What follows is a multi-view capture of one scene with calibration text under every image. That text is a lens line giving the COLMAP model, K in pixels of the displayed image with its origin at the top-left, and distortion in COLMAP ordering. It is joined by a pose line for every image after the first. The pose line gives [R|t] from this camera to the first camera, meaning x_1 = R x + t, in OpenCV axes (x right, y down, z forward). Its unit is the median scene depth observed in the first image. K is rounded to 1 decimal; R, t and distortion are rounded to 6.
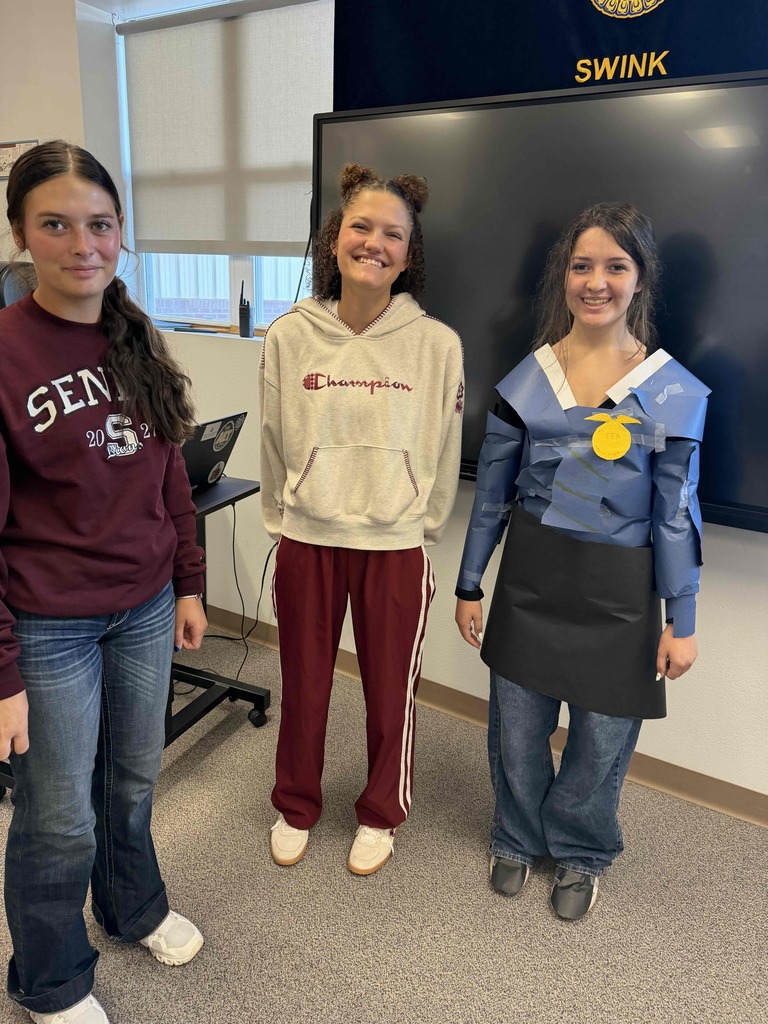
lens RADIAL K [[720.9, 0, 383.3], [0, 720.9, 511.4], [0, 0, 1]] dist [0.011136, -0.017581]
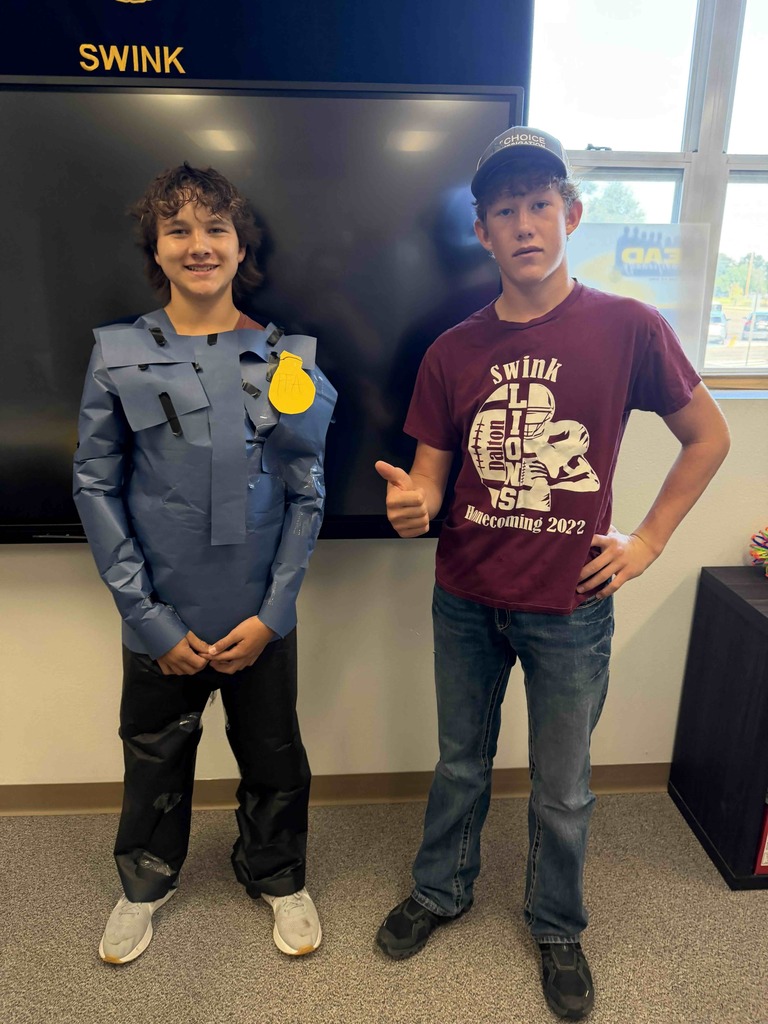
lens RADIAL K [[720.9, 0, 375.2], [0, 720.9, 514.1], [0, 0, 1]] dist [0.011136, -0.017581]
pose [[0.825089, -0.196463, 0.529746, -0.003973], [0.191612, 0.979332, 0.064760, -0.068295], [-0.531520, 0.048073, 0.845681, 0.119295]]
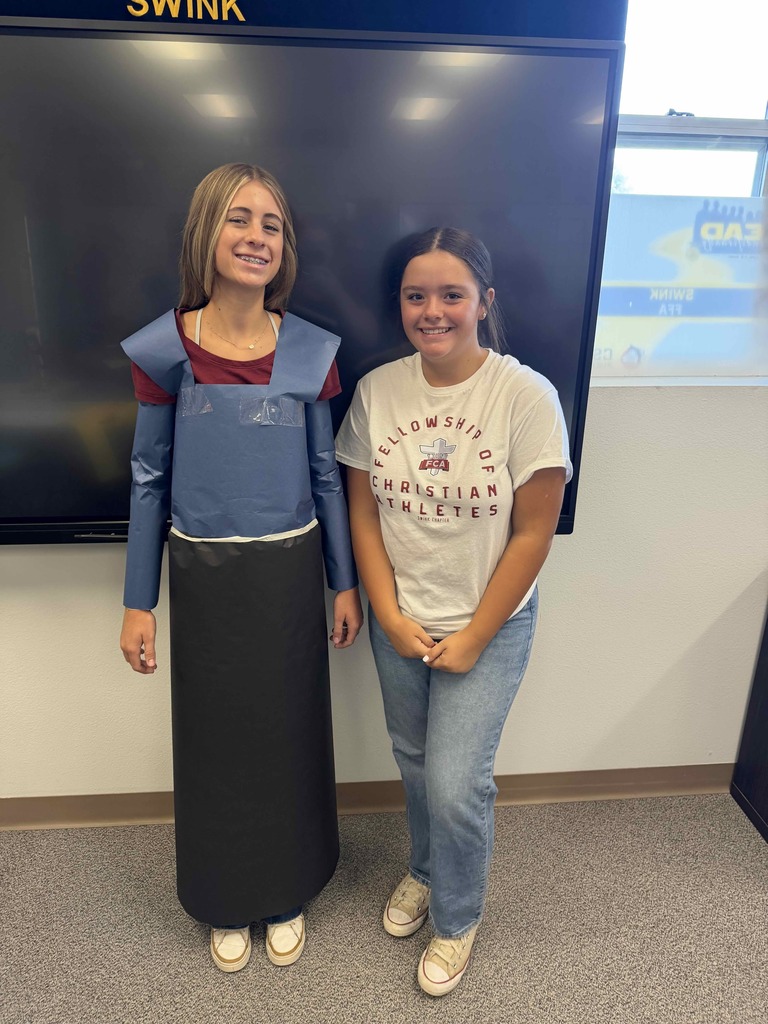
lens RADIAL K [[720.9, 0, 383.5], [0, 720.9, 511.4], [0, 0, 1]] dist [0.011136, -0.017581]
pose [[0.809890, -0.213992, 0.546155, -0.045633], [0.190991, 0.976545, 0.099406, -0.109377], [-0.554617, 0.023803, 0.831765, 0.235818]]
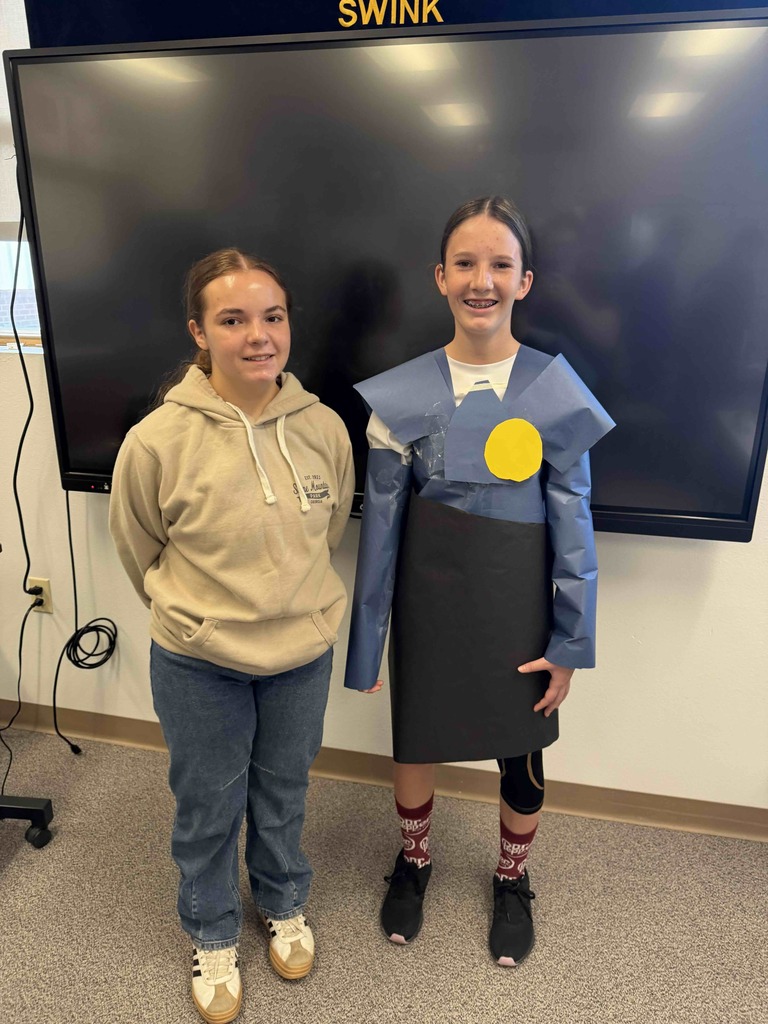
lens RADIAL K [[720.9, 0, 389.0], [0, 720.9, 514.4], [0, 0, 1]] dist [0.011136, -0.017581]
pose [[0.944892, -0.130979, 0.300040, -0.005418], [0.122241, 0.991349, 0.047798, -0.067853], [-0.303705, -0.008487, 0.952728, 0.184525]]
